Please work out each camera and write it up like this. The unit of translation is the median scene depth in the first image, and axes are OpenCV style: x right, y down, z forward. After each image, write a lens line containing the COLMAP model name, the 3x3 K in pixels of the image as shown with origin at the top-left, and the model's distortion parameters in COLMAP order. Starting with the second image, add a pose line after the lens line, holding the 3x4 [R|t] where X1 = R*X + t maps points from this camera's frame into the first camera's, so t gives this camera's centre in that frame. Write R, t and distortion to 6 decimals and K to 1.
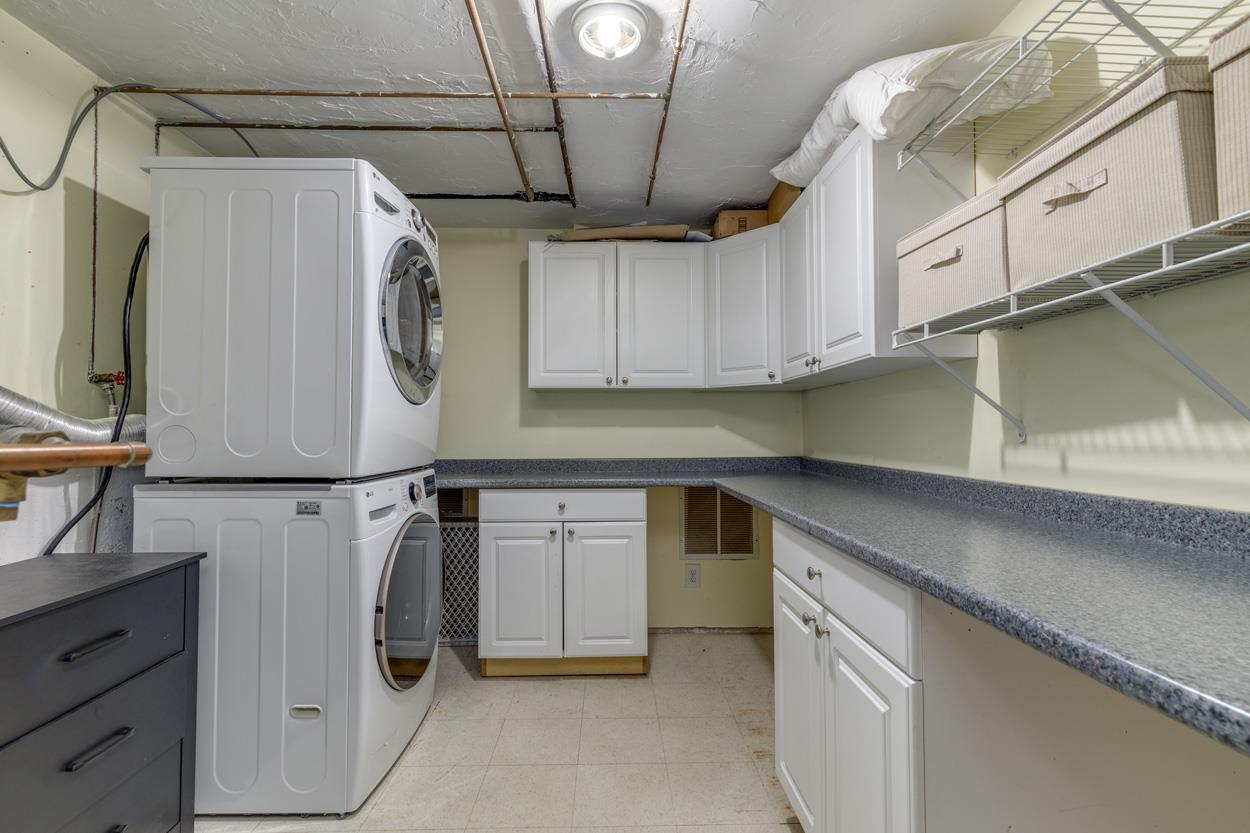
lens RADIAL K [[563.2, 0, 624.4], [0, 563.2, 413.7], [0, 0, 1]] dist [0.000494, -0.000740]
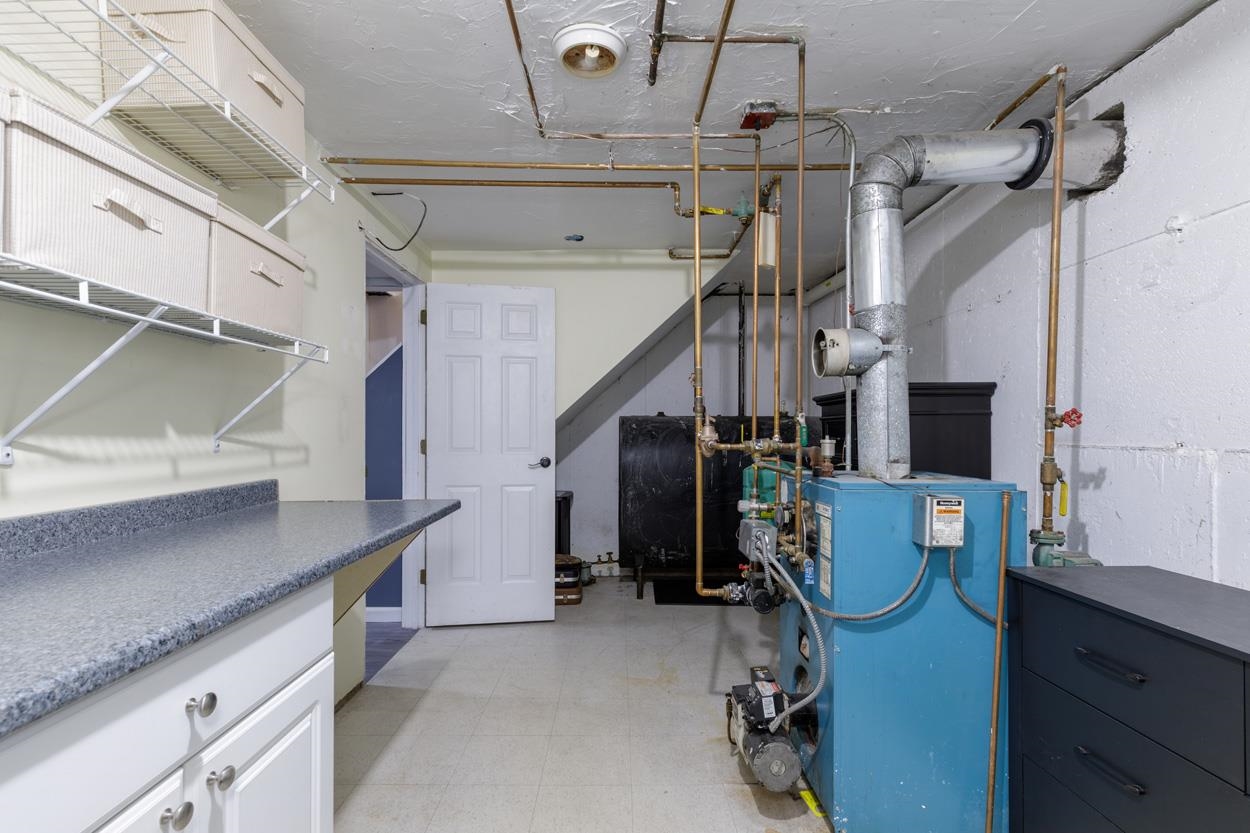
lens RADIAL K [[563.2, 0, 624.4], [0, 563.2, 413.7], [0, 0, 1]] dist [0.000494, -0.000740]
pose [[-0.999797, 0.019566, 0.004747, -0.110652], [0.019225, 0.997793, -0.063553, 0.061073], [-0.005980, -0.063449, -0.997967, 2.037208]]
